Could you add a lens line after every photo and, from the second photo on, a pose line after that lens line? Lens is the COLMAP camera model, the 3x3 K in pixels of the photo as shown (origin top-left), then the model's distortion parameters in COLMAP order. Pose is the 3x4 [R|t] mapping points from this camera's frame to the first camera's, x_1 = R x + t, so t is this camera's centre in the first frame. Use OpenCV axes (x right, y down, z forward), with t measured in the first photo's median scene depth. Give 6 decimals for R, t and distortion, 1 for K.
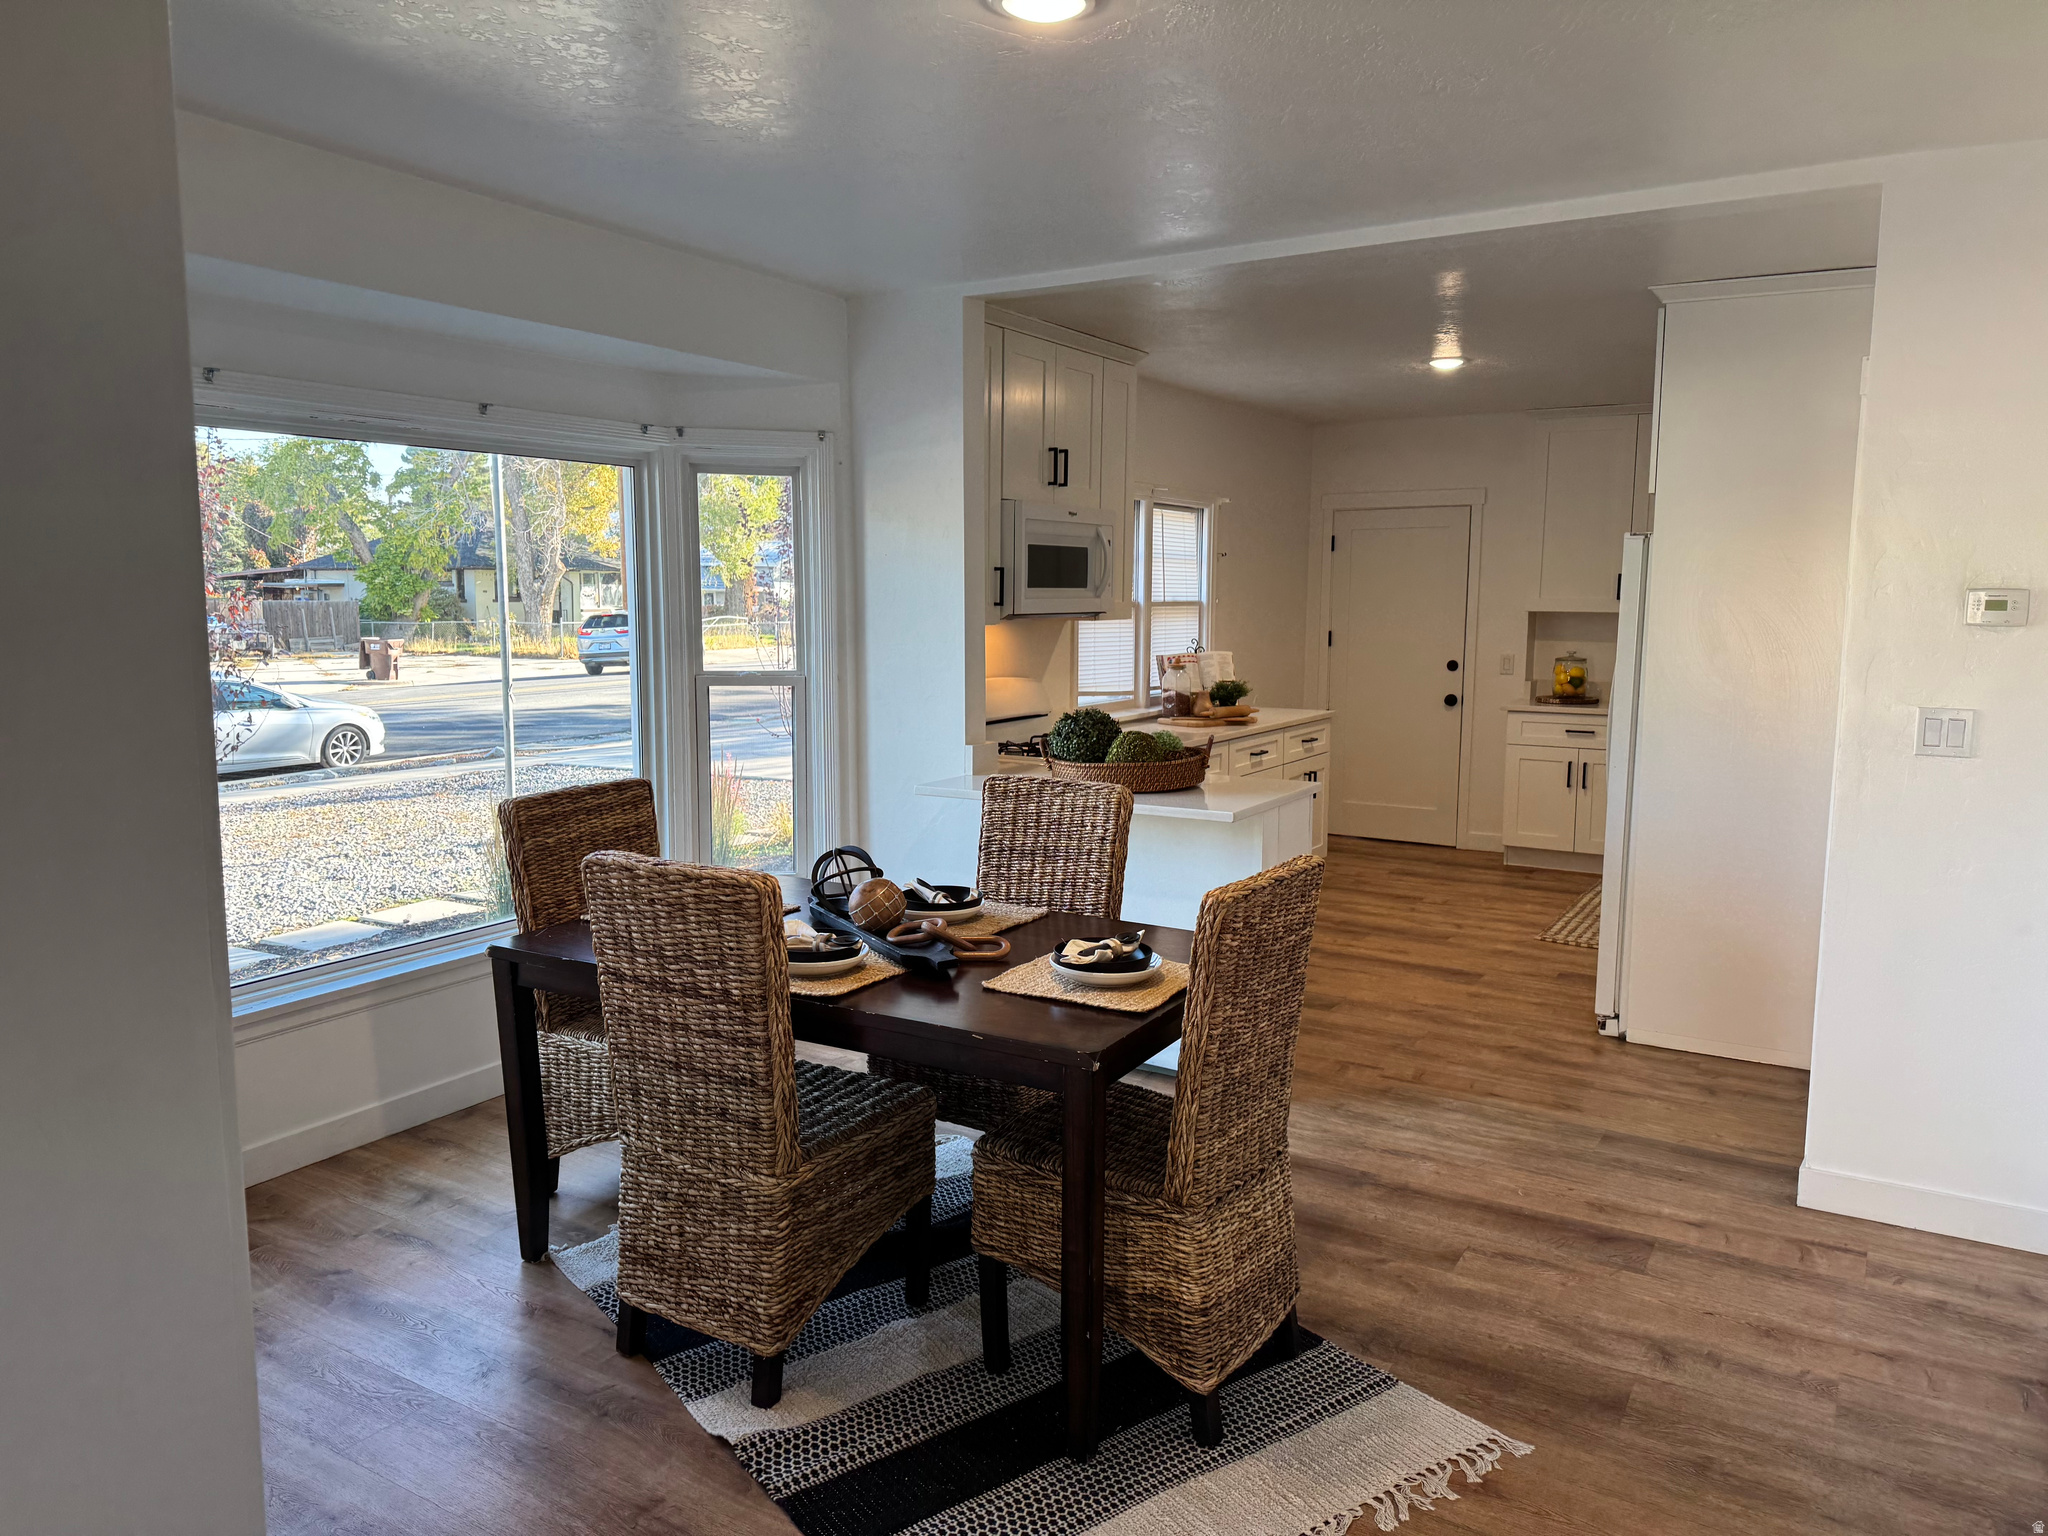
lens RADIAL K [[1402.4, 0, 1038.3], [0, 1402.4, 773.8], [0, 0, 1]] dist [0.061589, -0.002143]
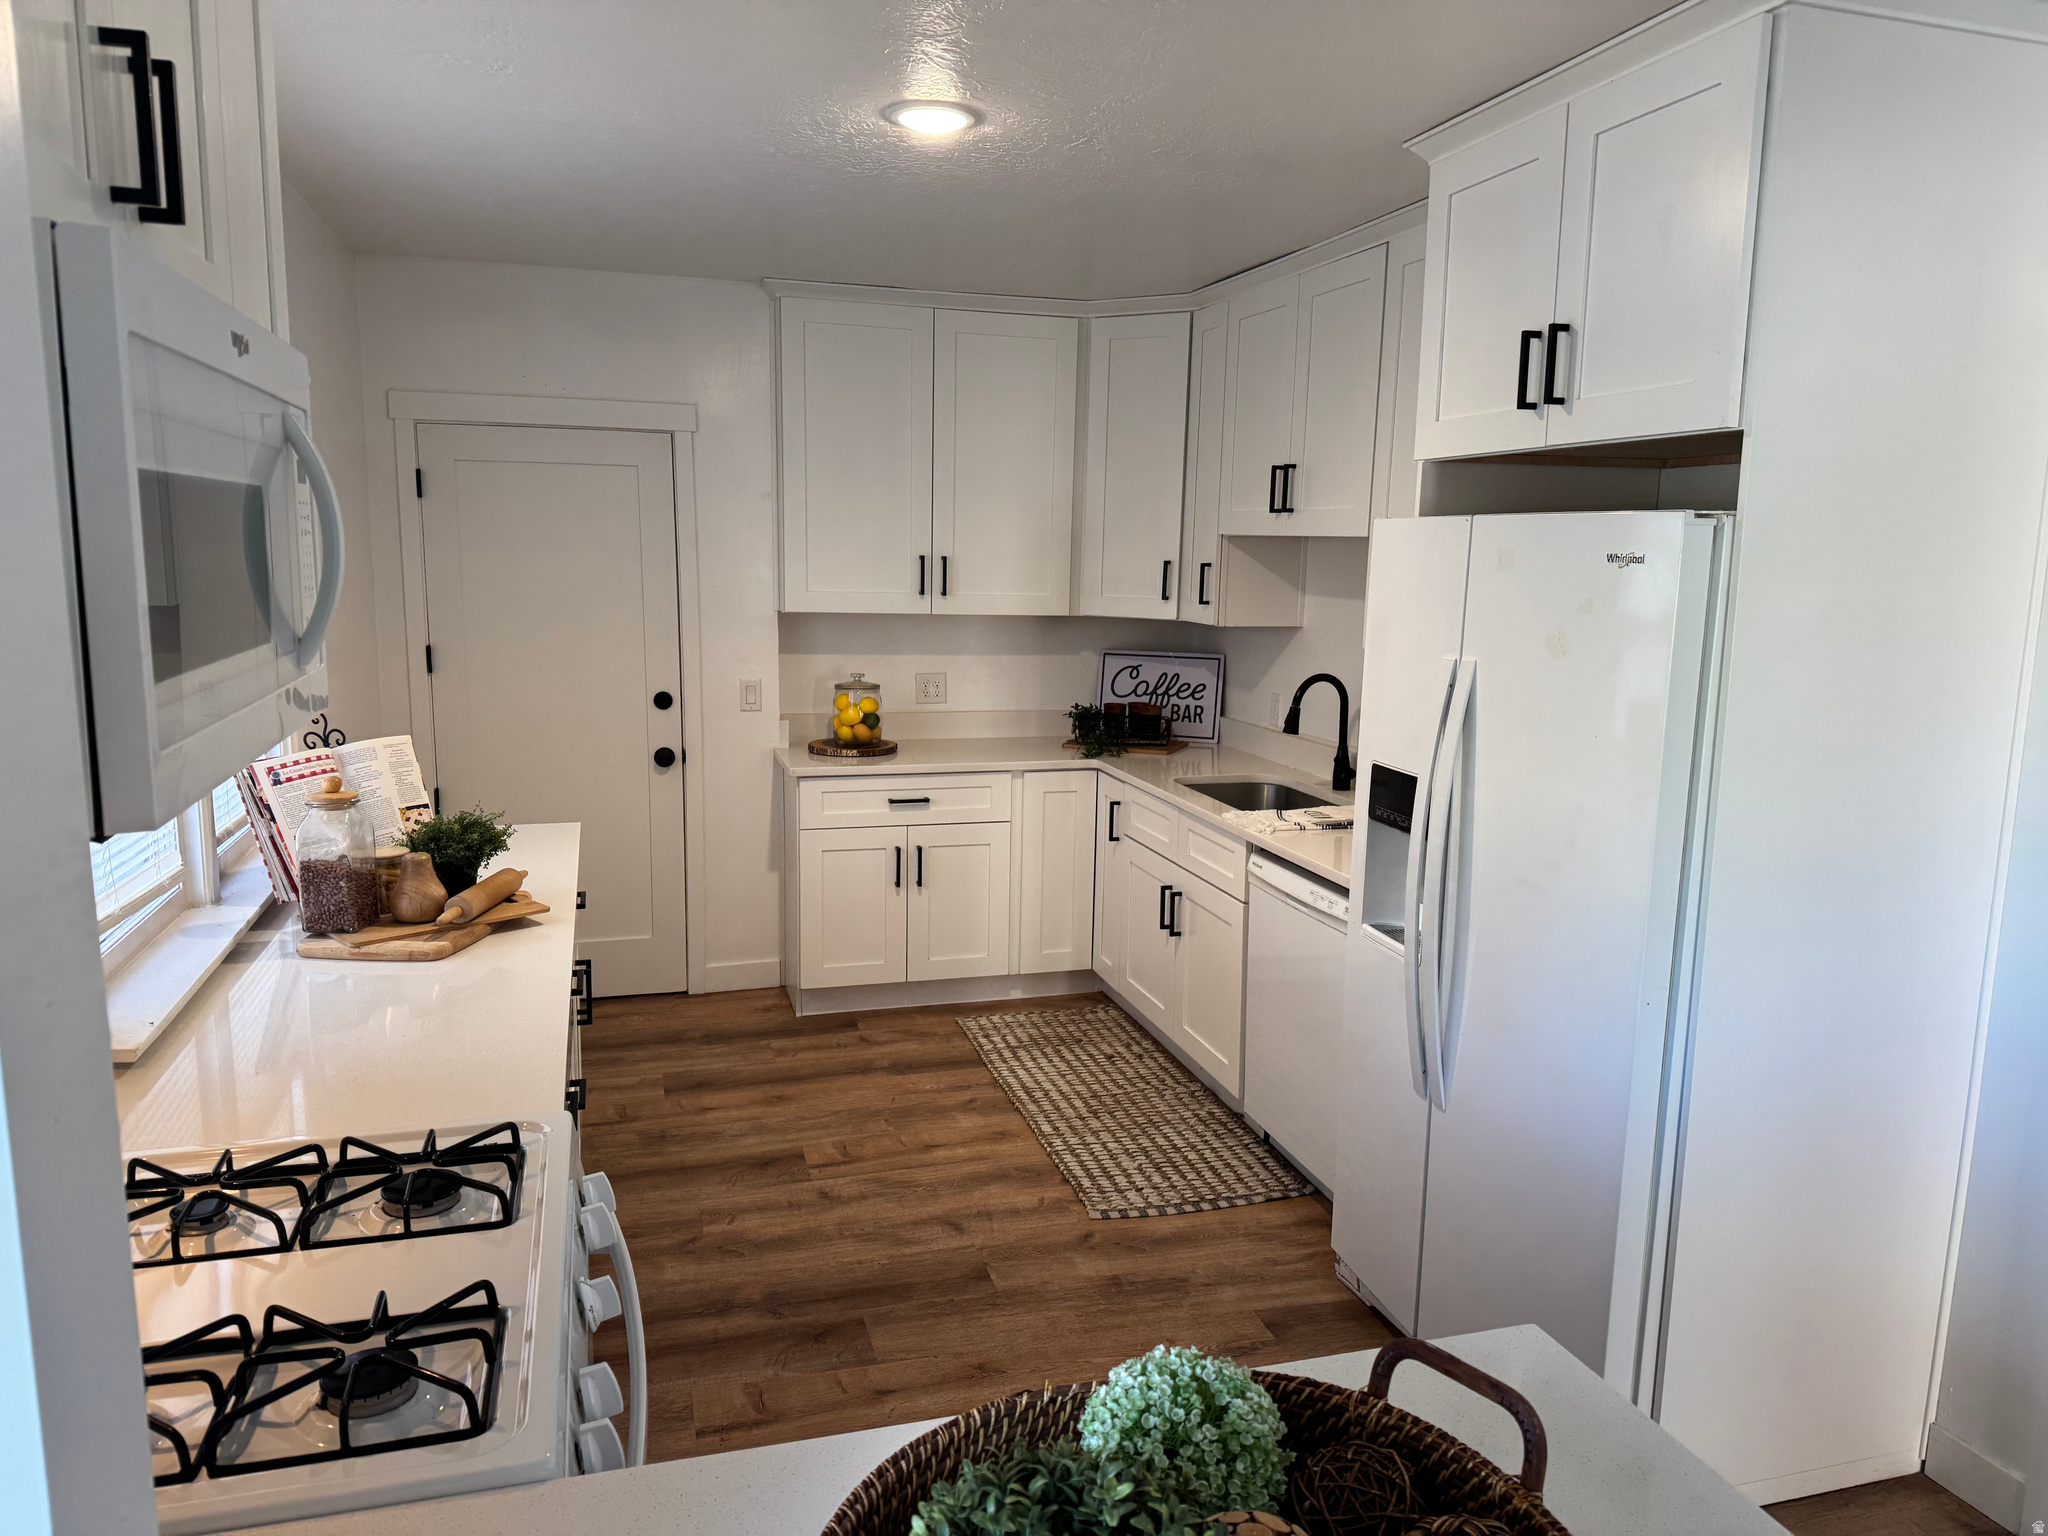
lens RADIAL K [[1402.4, 0, 1038.3], [0, 1402.4, 773.8], [0, 0, 1]] dist [0.061589, -0.002143]
pose [[0.676026, -0.104827, 0.729384, -0.042270], [0.079862, 0.994422, 0.068898, -0.078641], [-0.732538, 0.011673, 0.680626, 0.502516]]
